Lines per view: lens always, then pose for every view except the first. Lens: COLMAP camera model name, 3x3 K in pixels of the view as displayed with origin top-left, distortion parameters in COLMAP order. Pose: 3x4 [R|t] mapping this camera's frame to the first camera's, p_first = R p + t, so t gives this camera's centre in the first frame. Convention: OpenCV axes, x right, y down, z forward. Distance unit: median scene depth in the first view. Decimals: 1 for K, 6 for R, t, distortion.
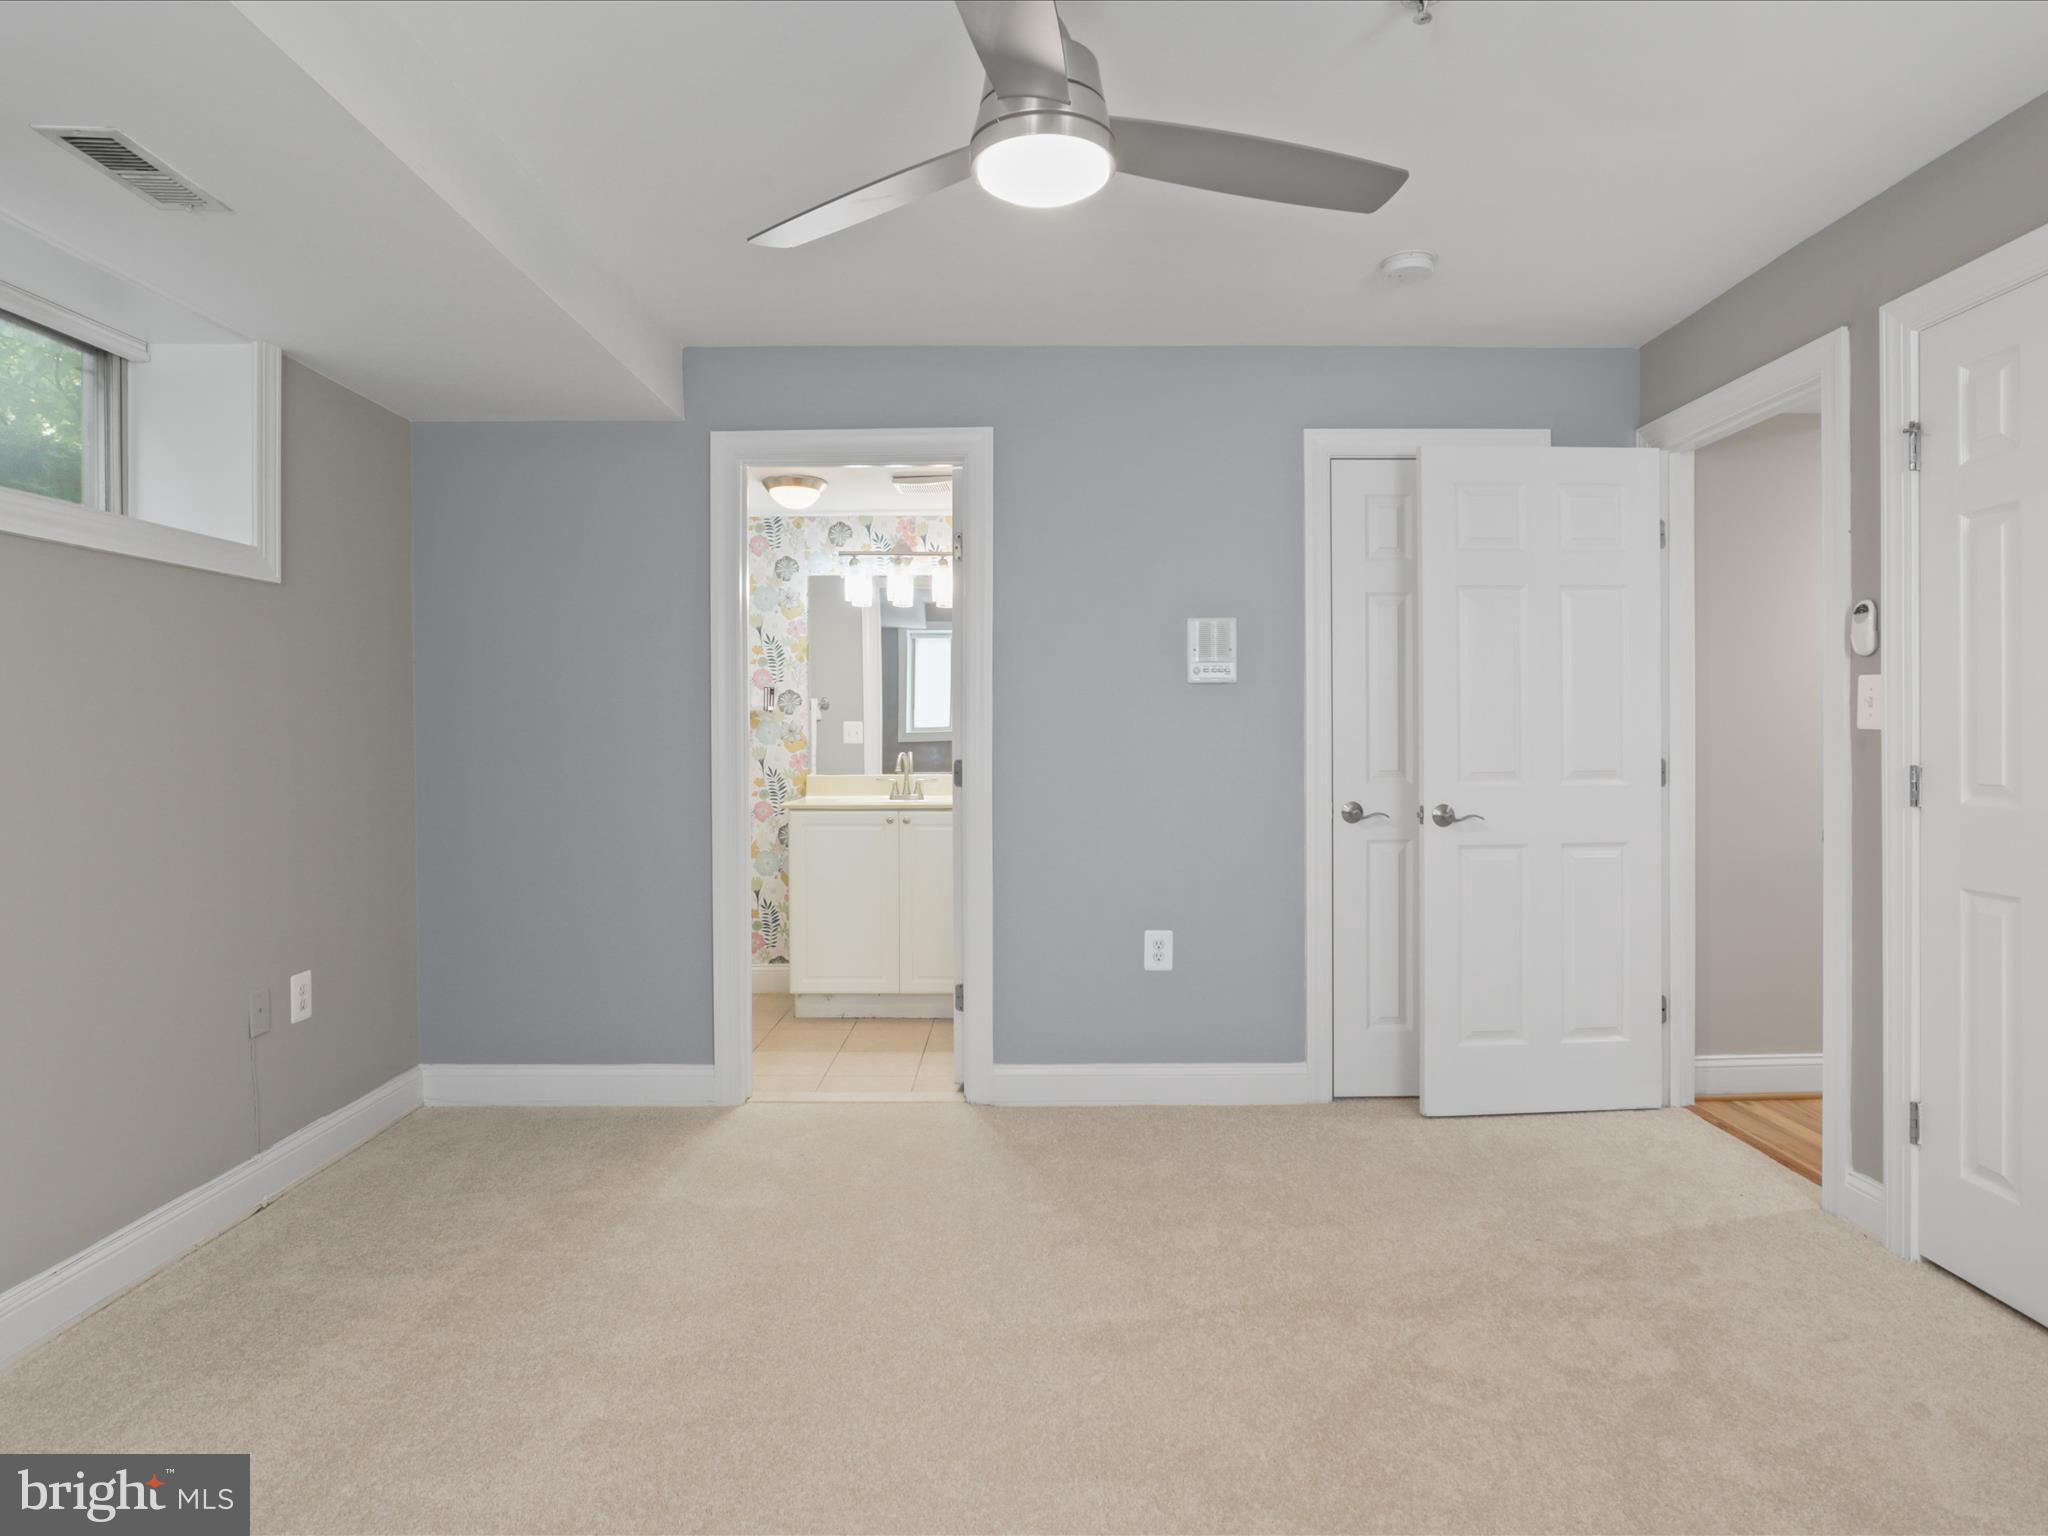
lens RADIAL K [[1149.6, 0, 1023.9], [0, 1149.6, 744.1], [0, 0, 1]] dist [-0.008568, 0.001160]
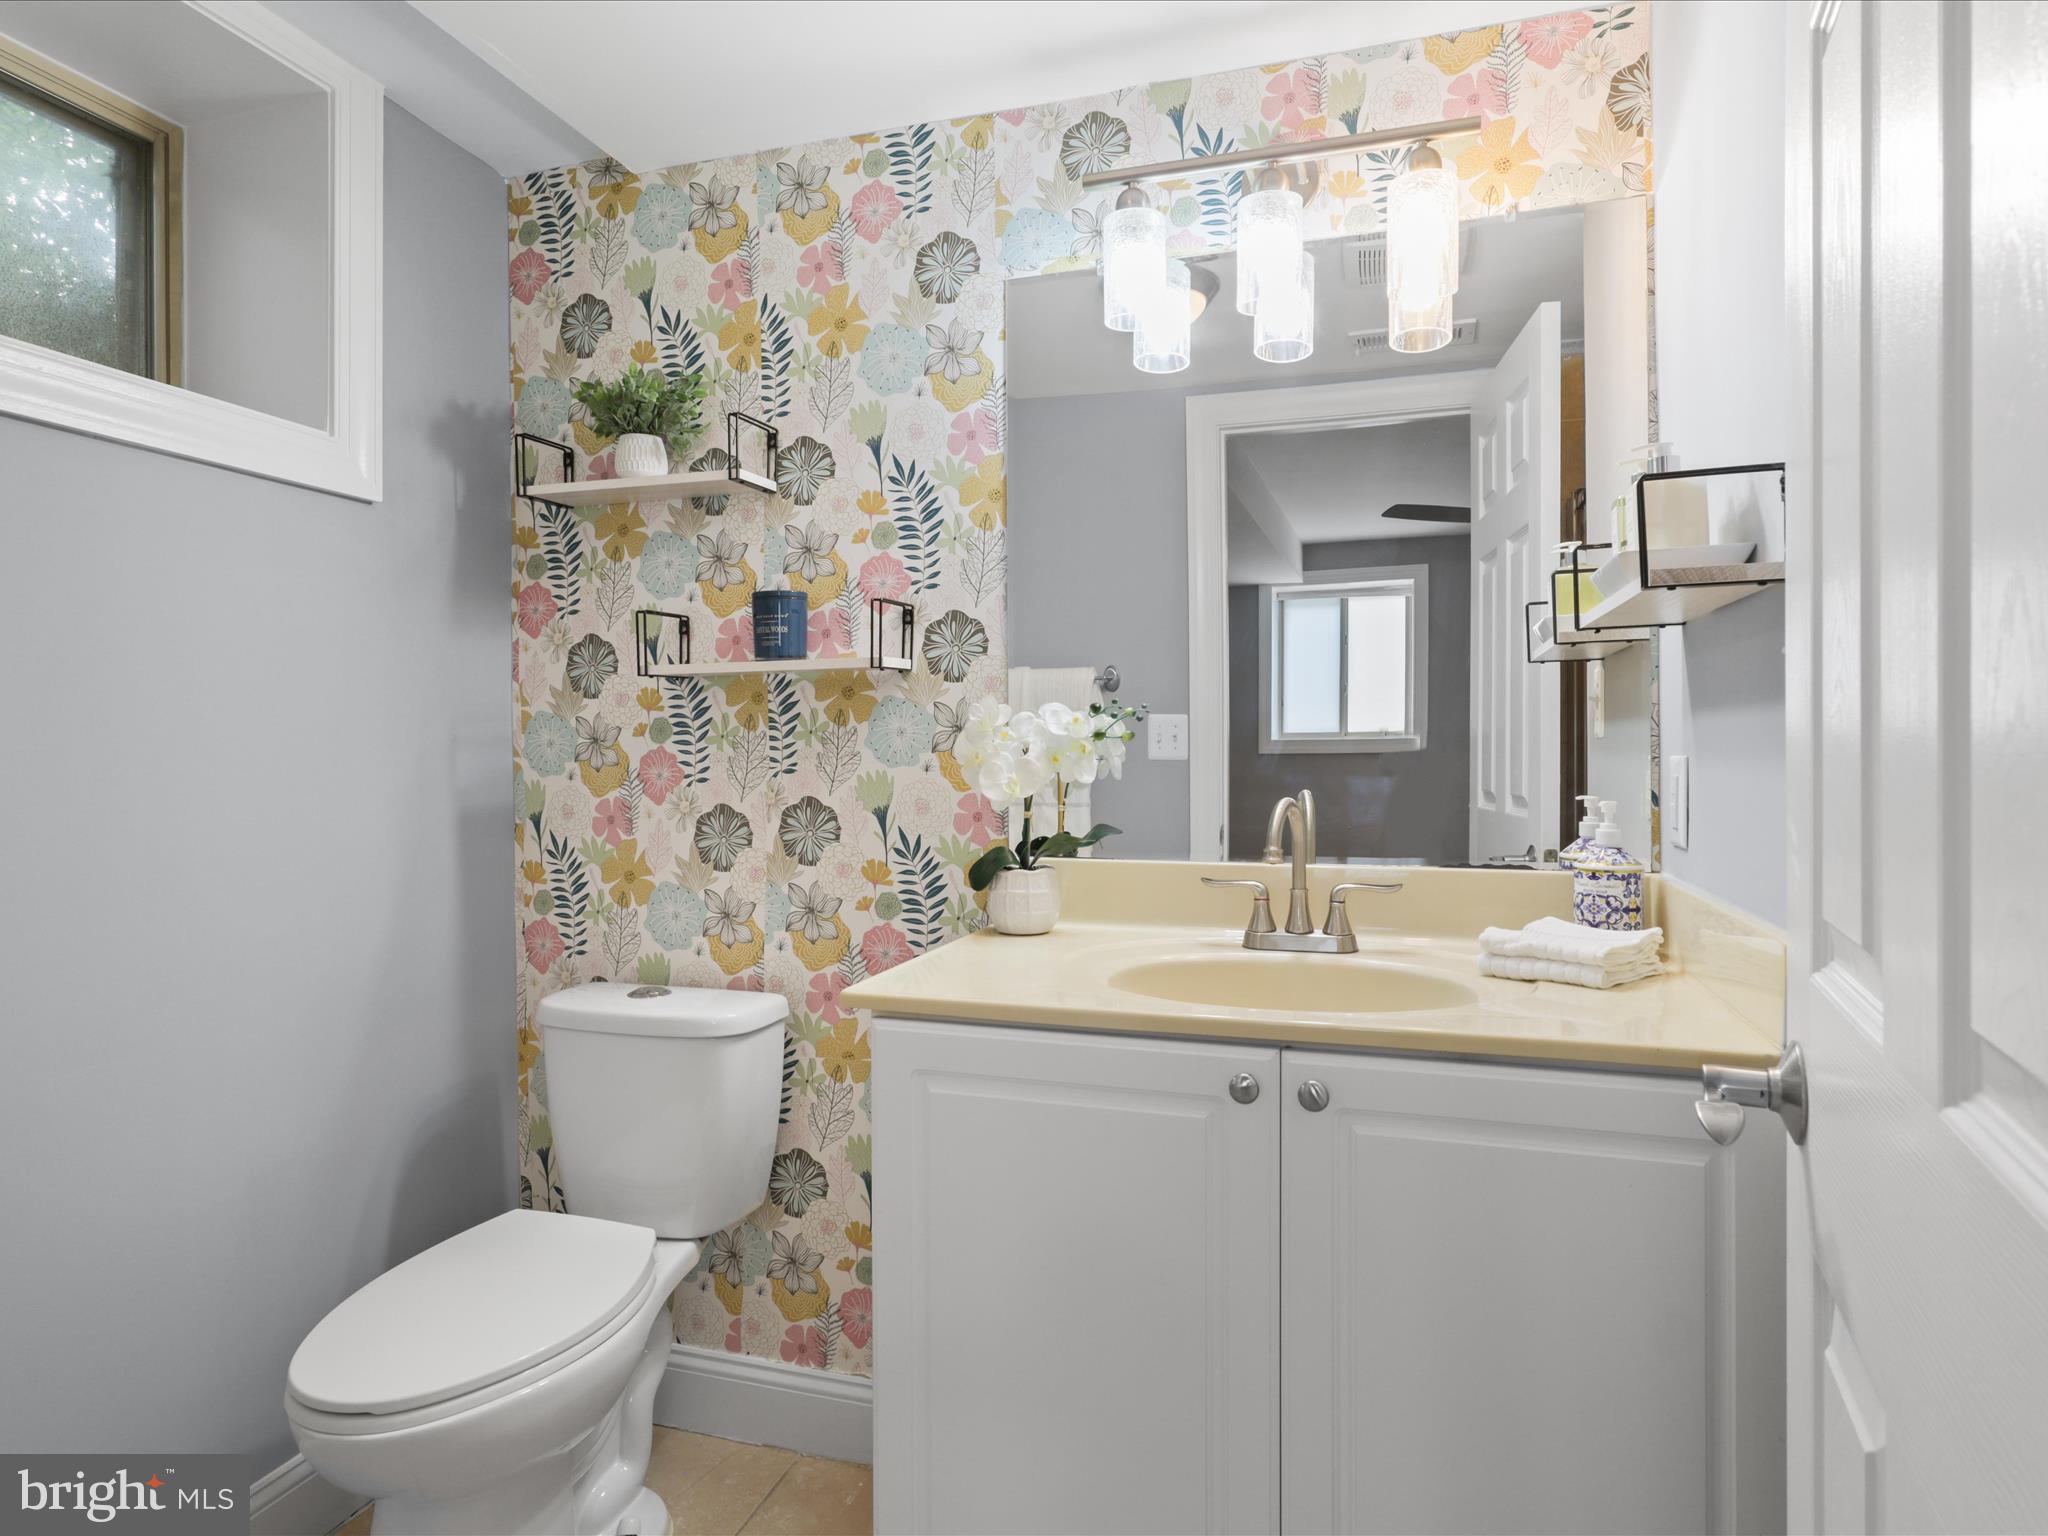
lens RADIAL K [[1149.6, 0, 1023.9], [0, 1149.6, 744.1], [0, 0, 1]] dist [-0.008568, 0.001160]
pose [[0.952994, -0.002444, -0.302979, -0.077693], [-0.000728, 0.999946, -0.010357, -0.002990], [0.302988, 0.010091, 0.952941, 0.672672]]
